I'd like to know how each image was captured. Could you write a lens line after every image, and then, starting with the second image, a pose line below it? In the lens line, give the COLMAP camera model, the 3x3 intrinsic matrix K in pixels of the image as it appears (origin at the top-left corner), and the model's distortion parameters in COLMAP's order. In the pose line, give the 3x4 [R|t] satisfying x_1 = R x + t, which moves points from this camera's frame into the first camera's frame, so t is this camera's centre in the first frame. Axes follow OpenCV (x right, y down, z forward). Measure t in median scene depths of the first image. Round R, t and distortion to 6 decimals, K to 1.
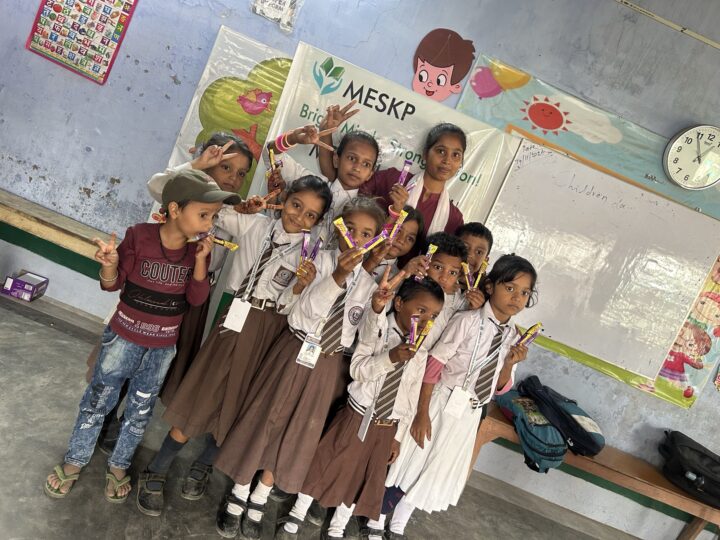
lens RADIAL K [[540.7, 0, 357.4], [0, 540.7, 268.3], [0, 0, 1]] dist [0.068040, -0.087579]
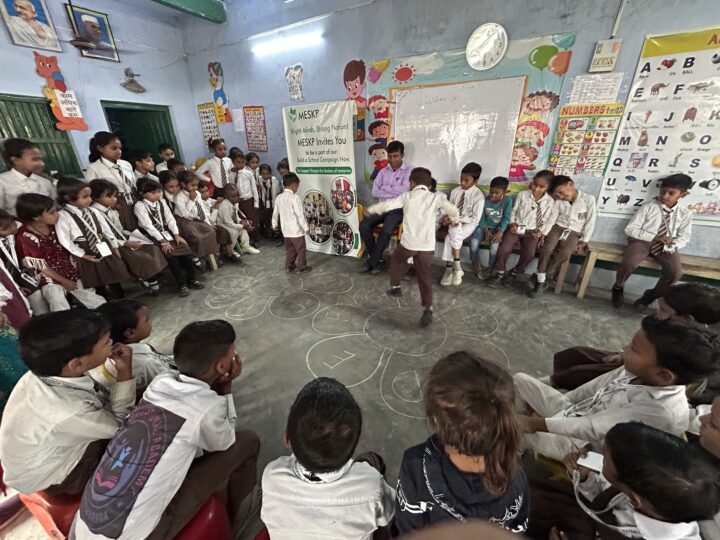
lens RADIAL K [[289.4, 0, 360.0], [0, 289.4, 270.0], [0, 0, 1]] dist [-0.000779, -0.000245]
pose [[0.775962, -0.171442, -0.607034, 0.759804], [0.267070, 0.961136, 0.069941, 0.305749], [0.571451, -0.216393, 0.791592, -0.095960]]
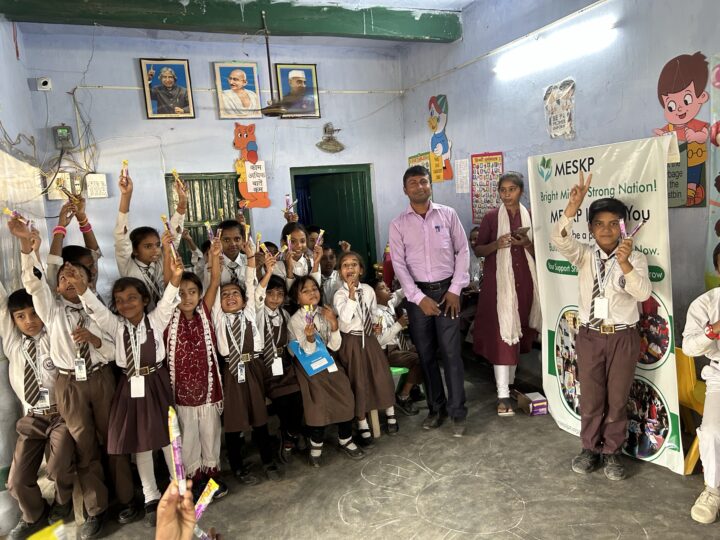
lens RADIAL K [[540.7, 0, 357.4], [0, 540.7, 268.3], [0, 0, 1]] dist [0.068040, -0.087579]
pose [[0.334474, -0.311218, -0.889534, 0.792747], [0.094549, 0.950217, -0.296898, 0.225961], [0.937650, 0.015200, 0.347248, 0.029530]]
